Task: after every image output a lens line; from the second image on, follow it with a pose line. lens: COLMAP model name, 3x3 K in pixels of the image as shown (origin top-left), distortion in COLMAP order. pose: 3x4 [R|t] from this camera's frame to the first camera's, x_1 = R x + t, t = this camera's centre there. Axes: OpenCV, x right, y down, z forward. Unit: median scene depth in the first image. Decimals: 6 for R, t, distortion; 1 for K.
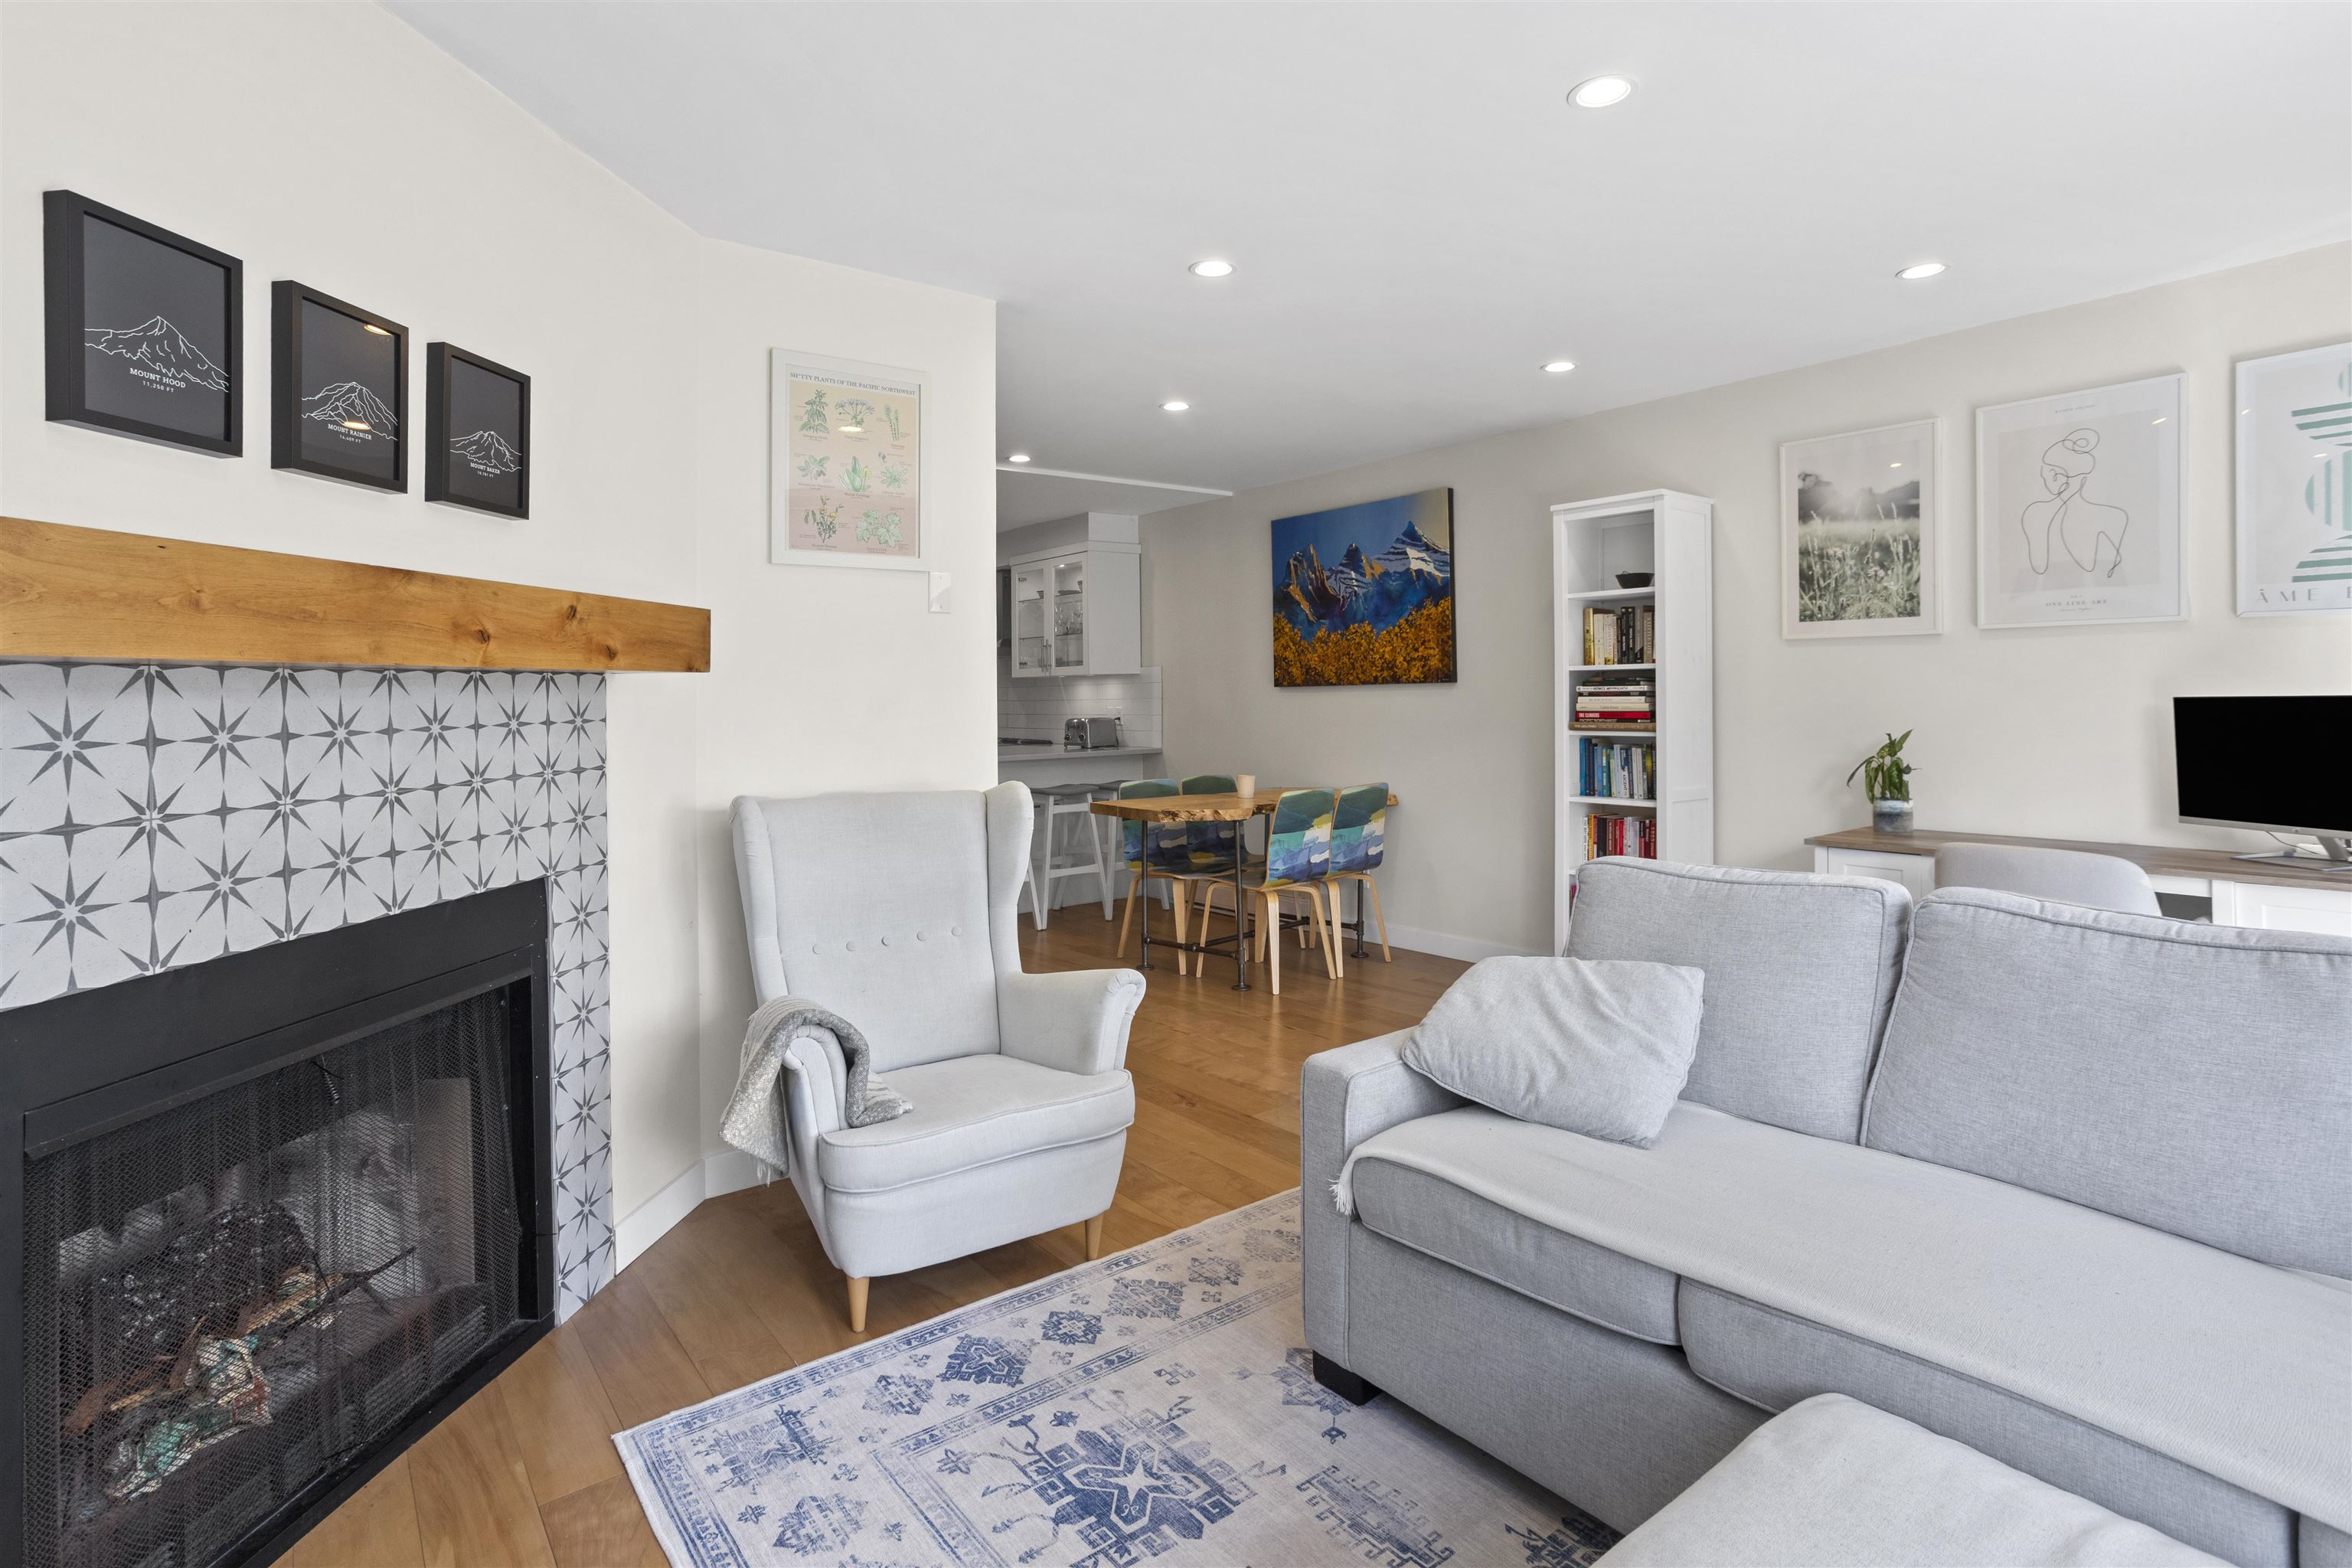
lens RADIAL K [[1174.4, 0, 1178.9], [0, 1174.4, 698.9], [0, 0, 1]] dist [-0.000844, -0.000062]
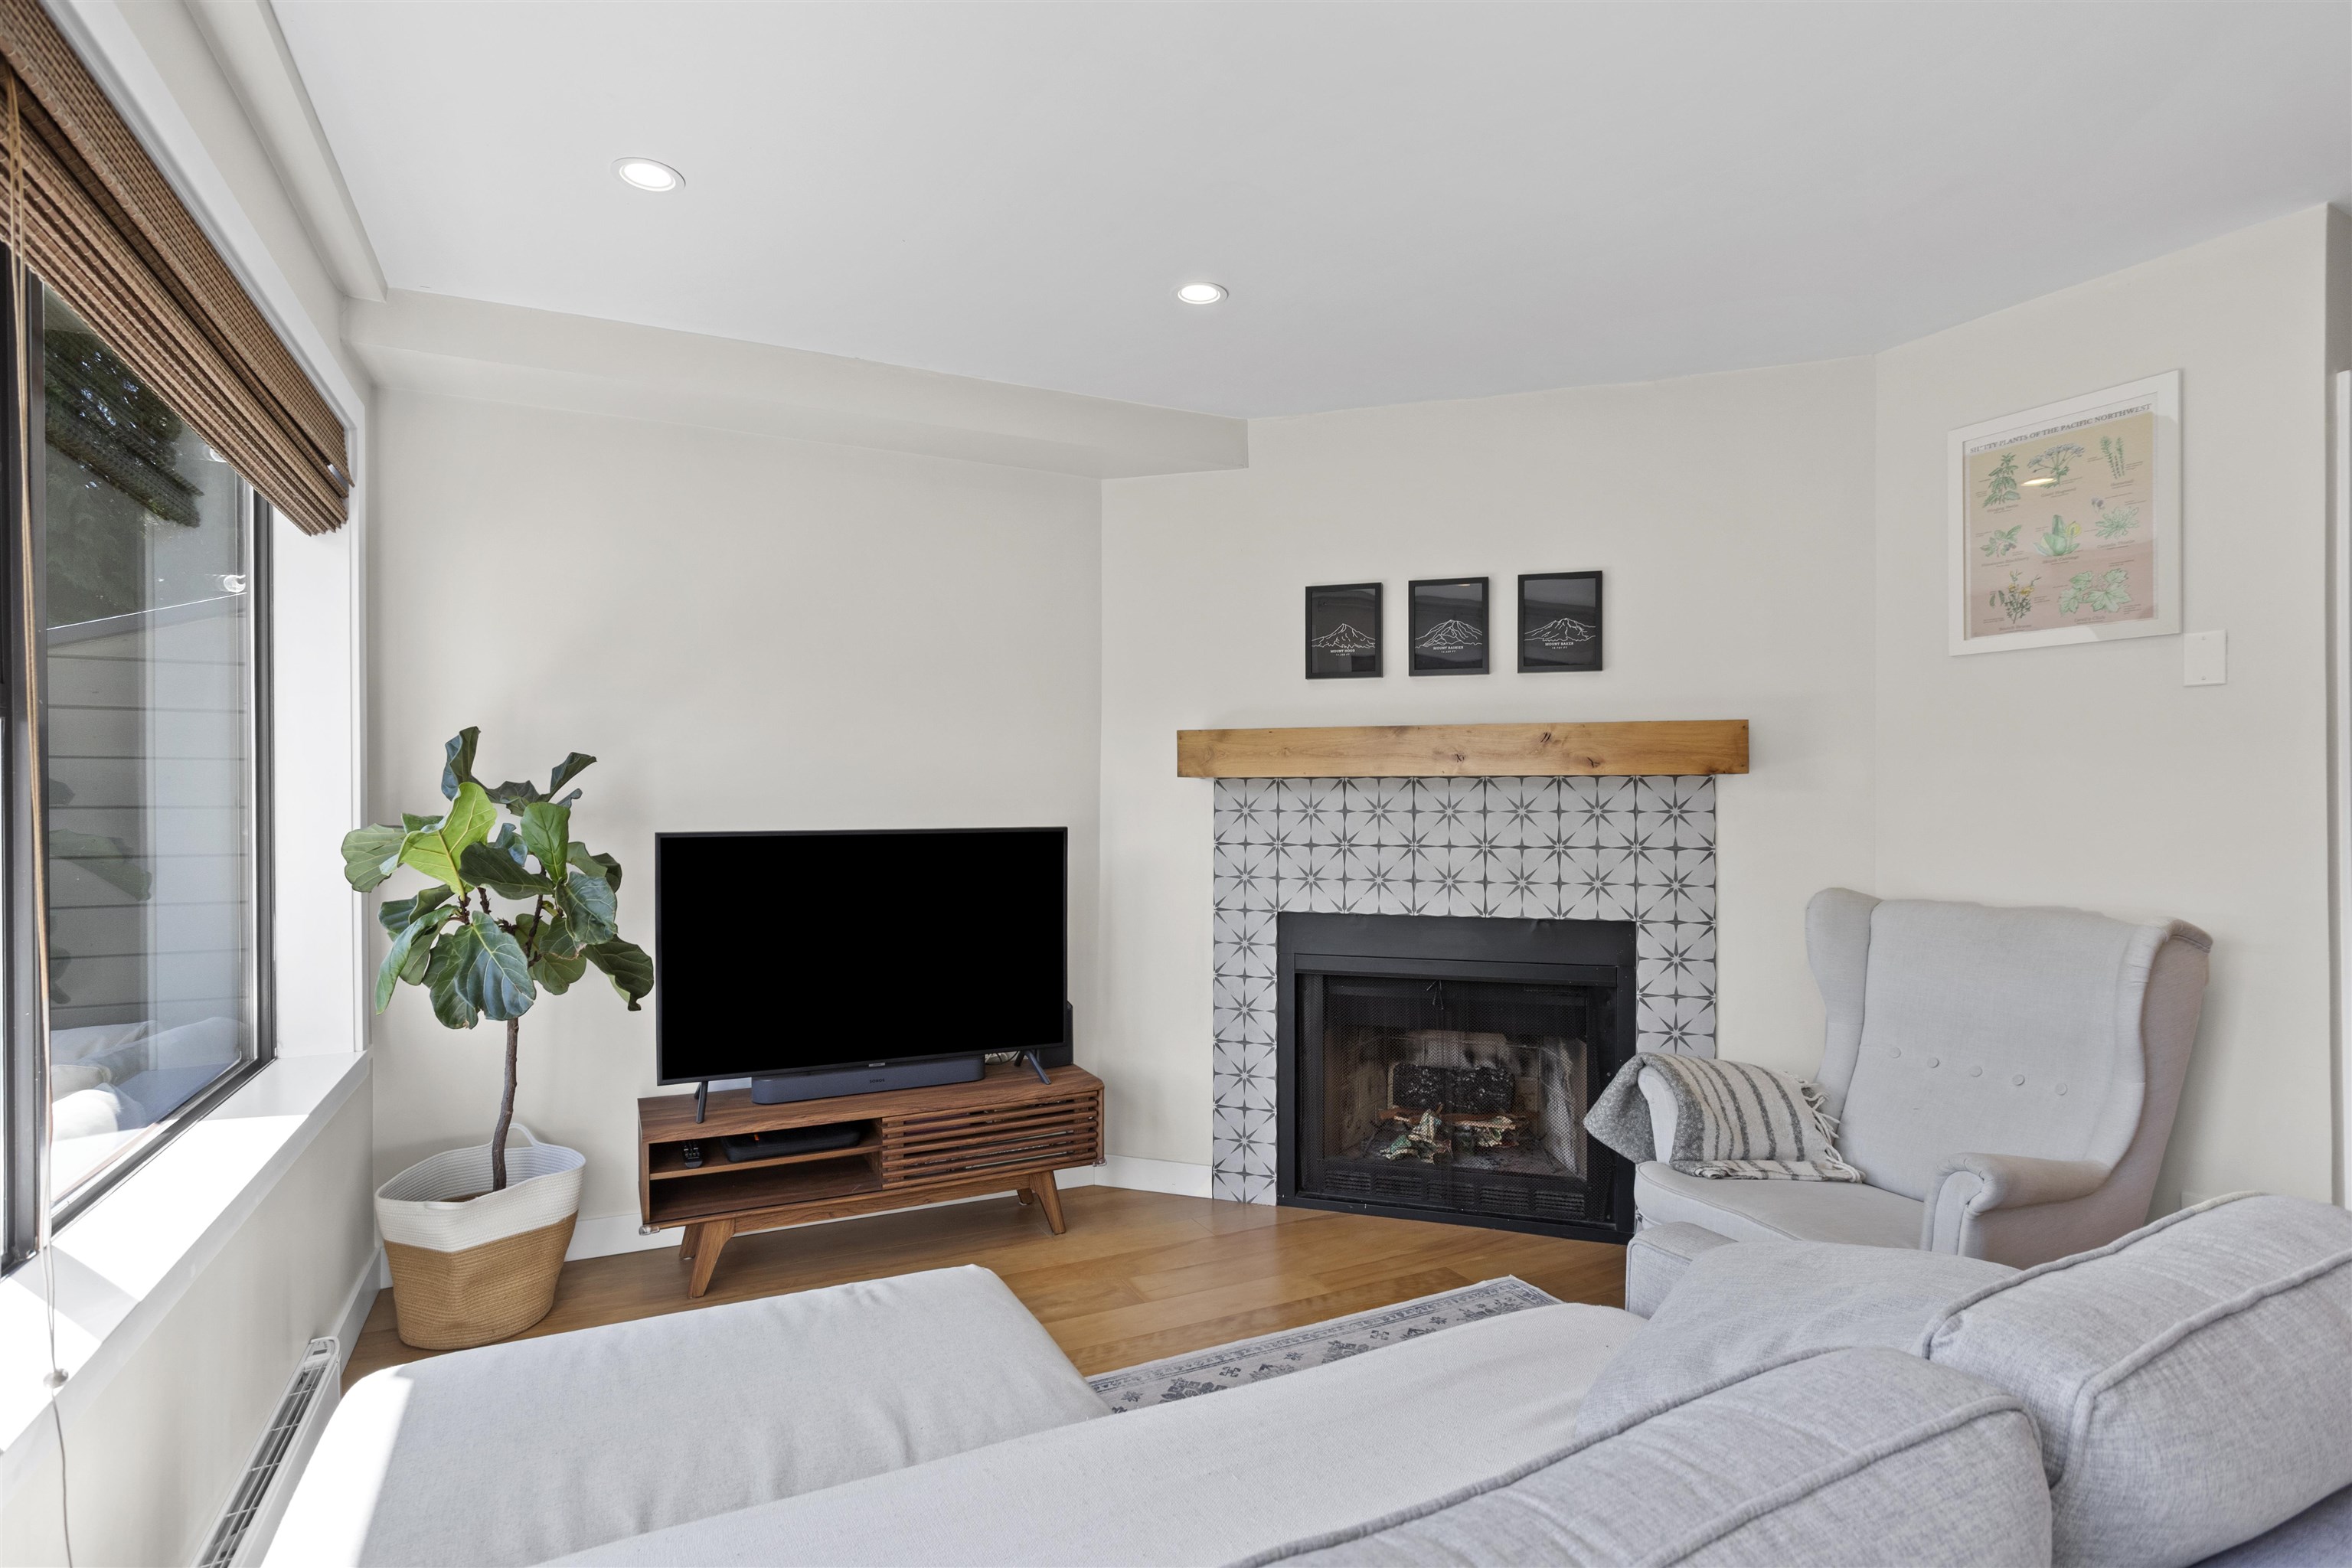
lens RADIAL K [[1174.4, 0, 1180.4], [0, 1174.4, 783.3], [0, 0, 1]] dist [-0.000844, -0.000062]
pose [[-0.187076, 0.013037, -0.982259, 0.969862], [-0.000204, 0.999911, 0.013310, -0.032491], [0.982345, 0.002691, -0.187057, 0.762694]]
